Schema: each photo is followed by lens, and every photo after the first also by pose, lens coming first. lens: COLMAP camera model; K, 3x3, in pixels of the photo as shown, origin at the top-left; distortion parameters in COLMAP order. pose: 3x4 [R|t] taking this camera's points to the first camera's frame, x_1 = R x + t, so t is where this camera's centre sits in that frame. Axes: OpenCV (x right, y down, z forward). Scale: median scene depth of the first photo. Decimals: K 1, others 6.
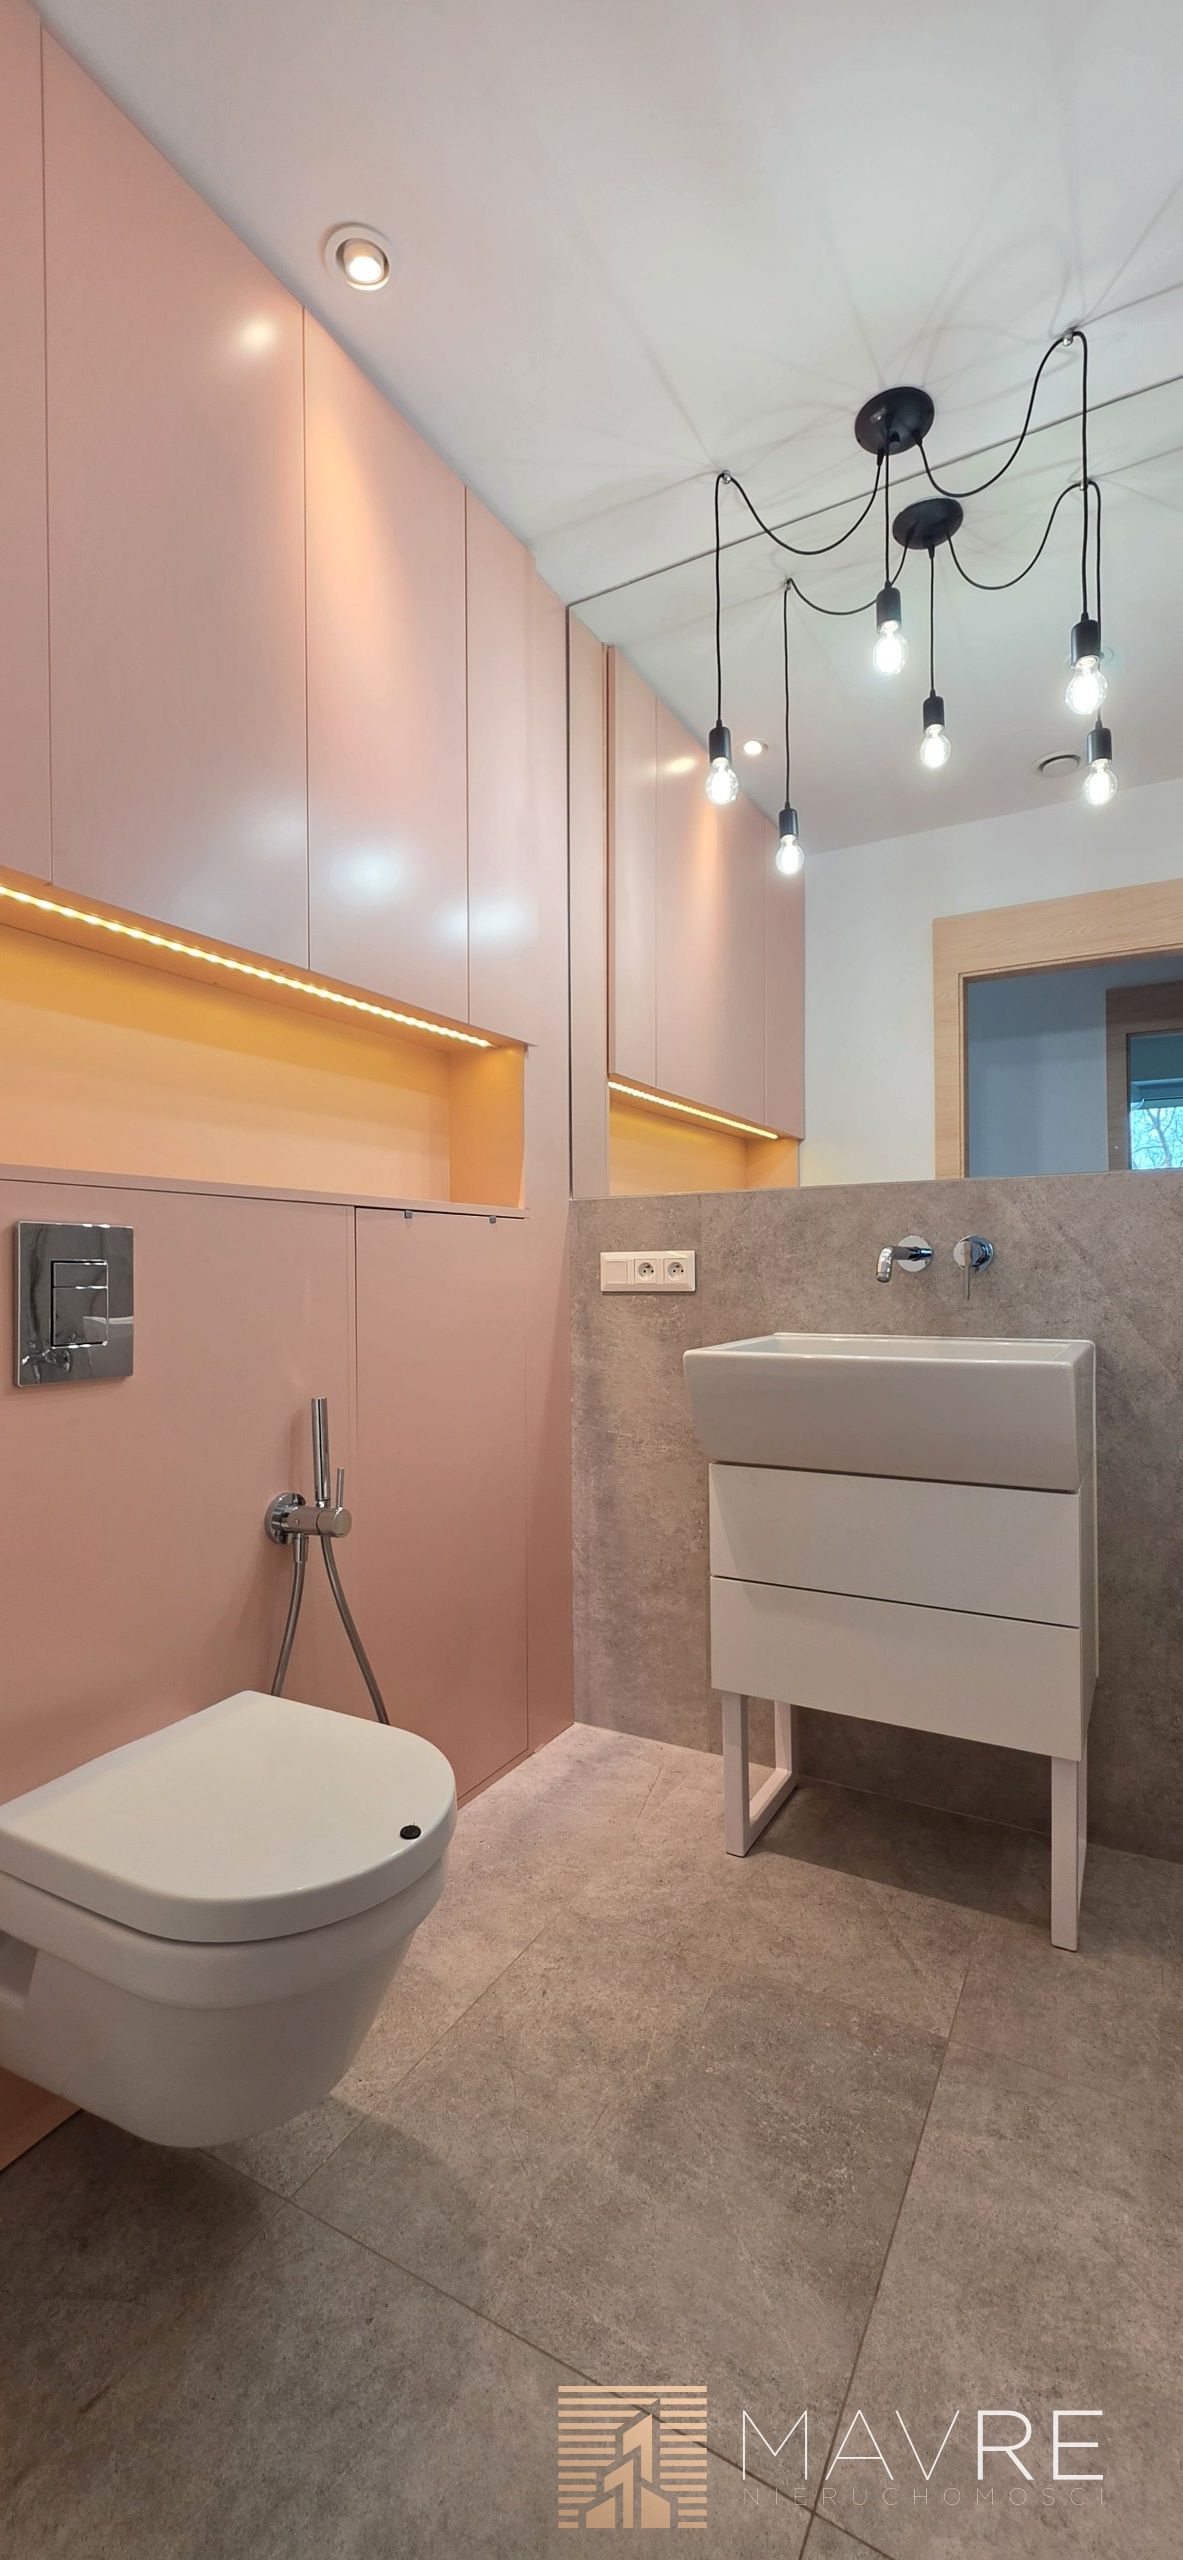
lens RADIAL K [[1020.9, 0, 591.5], [0, 1020.9, 1280.0], [0, 0, 1]] dist [0.000830, -0.003375]
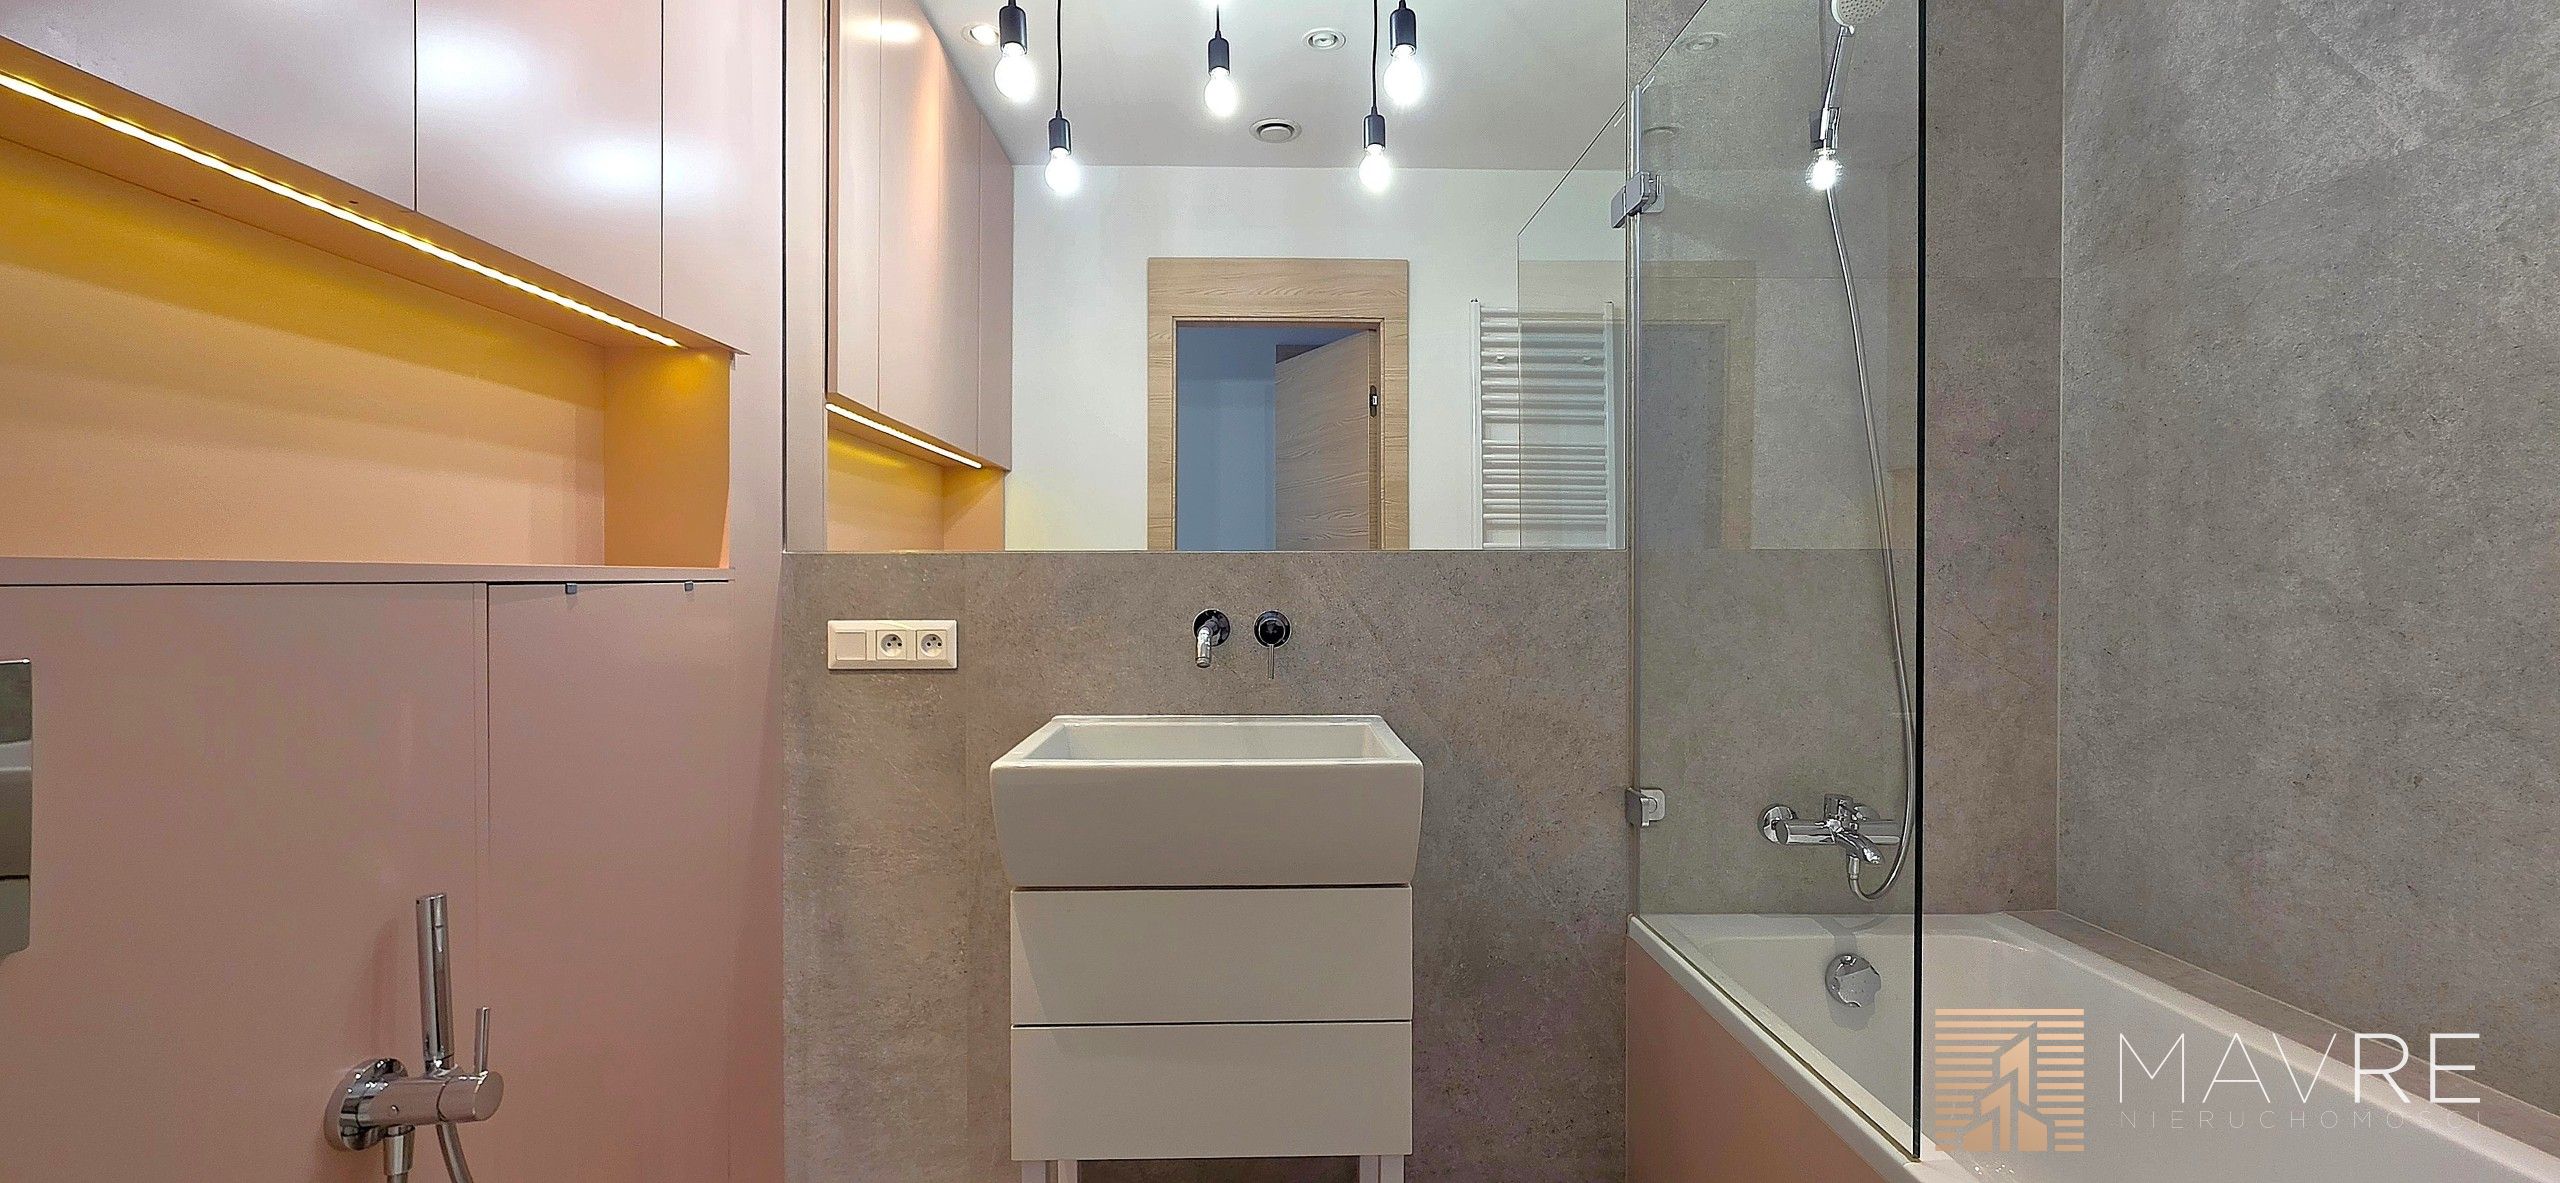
lens RADIAL K [[1020.9, 0, 1261.2], [0, 1020.9, 587.5], [0, 0, 1]] dist [0.000830, -0.003375]
pose [[0.864574, 0.003144, 0.502497, -0.101902], [-0.003224, 0.999995, -0.000709, -0.054627], [-0.502496, -0.001007, 0.864579, 0.146240]]
